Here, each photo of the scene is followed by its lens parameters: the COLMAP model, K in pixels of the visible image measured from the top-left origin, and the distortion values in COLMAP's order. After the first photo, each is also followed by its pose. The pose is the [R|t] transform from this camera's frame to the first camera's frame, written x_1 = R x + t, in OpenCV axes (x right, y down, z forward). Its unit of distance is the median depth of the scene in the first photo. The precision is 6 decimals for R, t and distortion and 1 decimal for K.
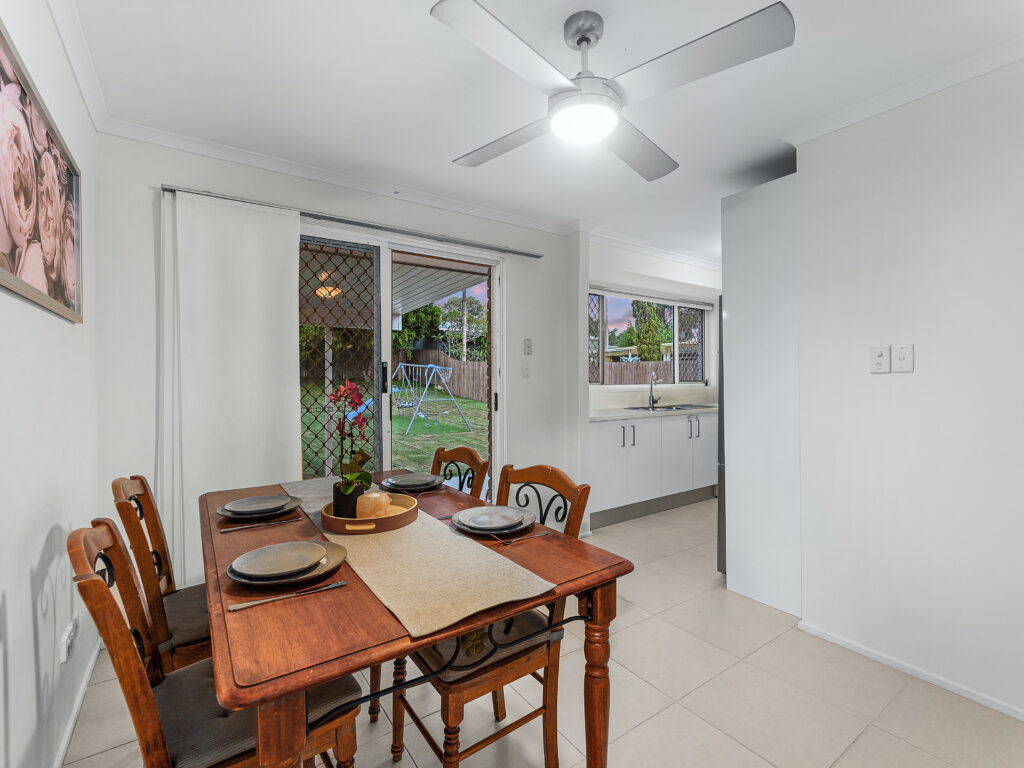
lens RADIAL K [[466.9, 0, 508.6], [0, 466.9, 380.6], [0, 0, 1]] dist [-0.003088, 0.000603]
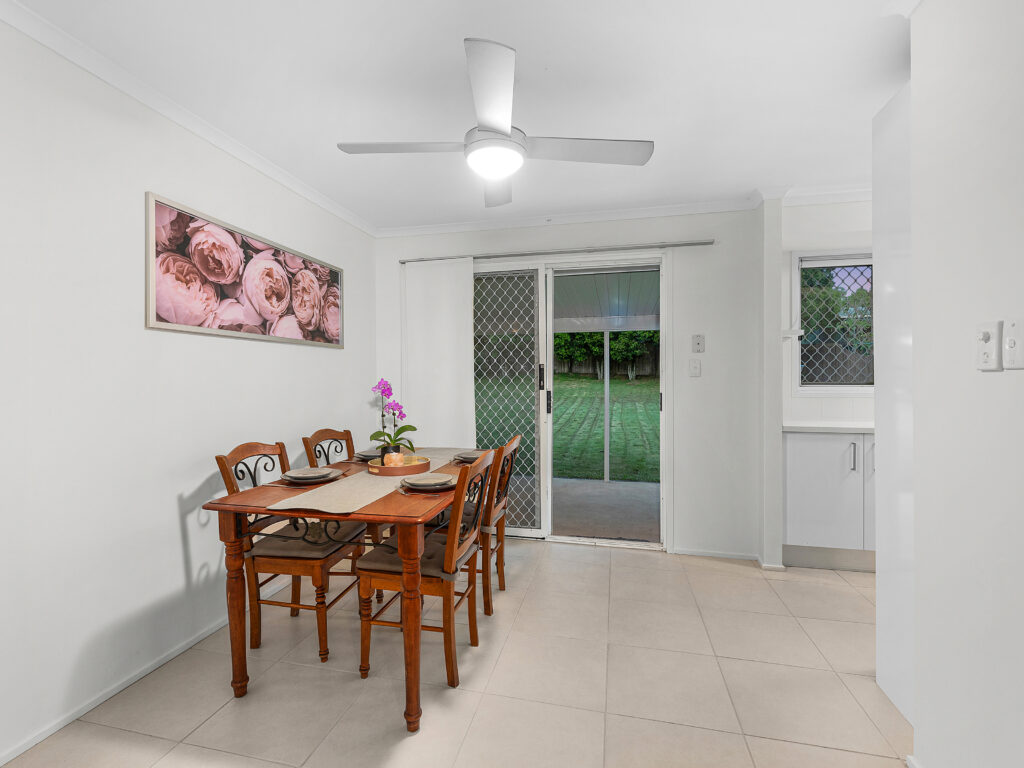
lens RADIAL K [[466.9, 0, 506.1], [0, 466.9, 385.9], [0, 0, 1]] dist [-0.003088, 0.000603]
pose [[0.671572, 0.014740, -0.740792, 0.532712], [-0.005024, 0.999870, 0.015341, -0.001838], [0.740922, -0.006581, 0.671559, 0.116659]]
